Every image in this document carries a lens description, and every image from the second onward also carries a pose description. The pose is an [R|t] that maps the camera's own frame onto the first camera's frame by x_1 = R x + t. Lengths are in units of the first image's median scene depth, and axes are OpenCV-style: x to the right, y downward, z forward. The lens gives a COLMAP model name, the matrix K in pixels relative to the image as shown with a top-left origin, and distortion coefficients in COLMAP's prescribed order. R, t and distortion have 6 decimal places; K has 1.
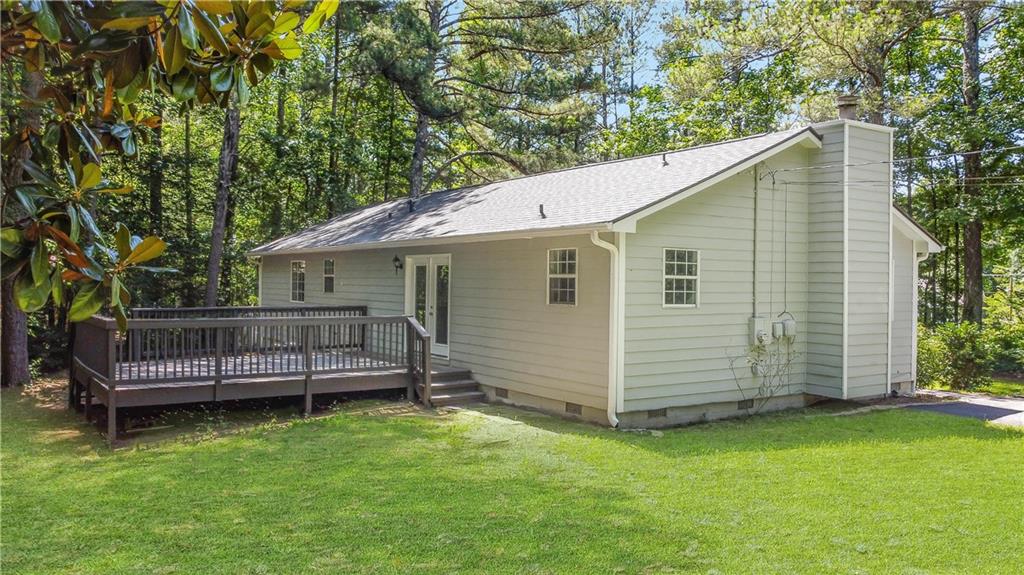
lens RADIAL K [[831.8, 0, 510.9], [0, 831.8, 188.0], [0, 0, 1]] dist [-0.008031, -0.009170]
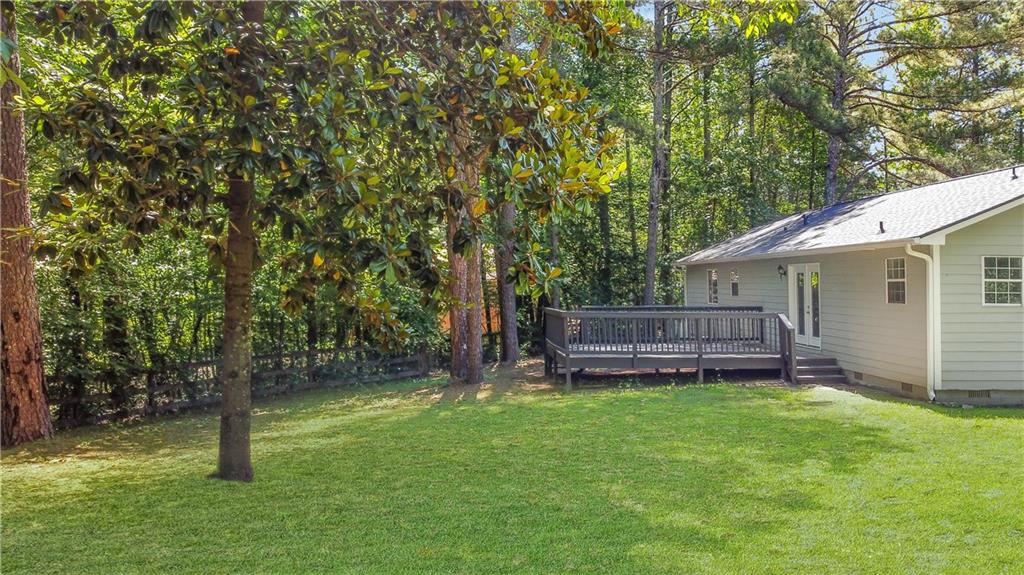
lens RADIAL K [[804.9, 0, 512.0], [0, 804.9, 287.5], [0, 0, 1]] dist [-0.008318, -0.006910]
pose [[0.864410, -0.004563, -0.502766, 0.144455], [0.060724, 0.993587, 0.095384, -0.026117], [0.499106, -0.112981, 0.859144, -0.254396]]
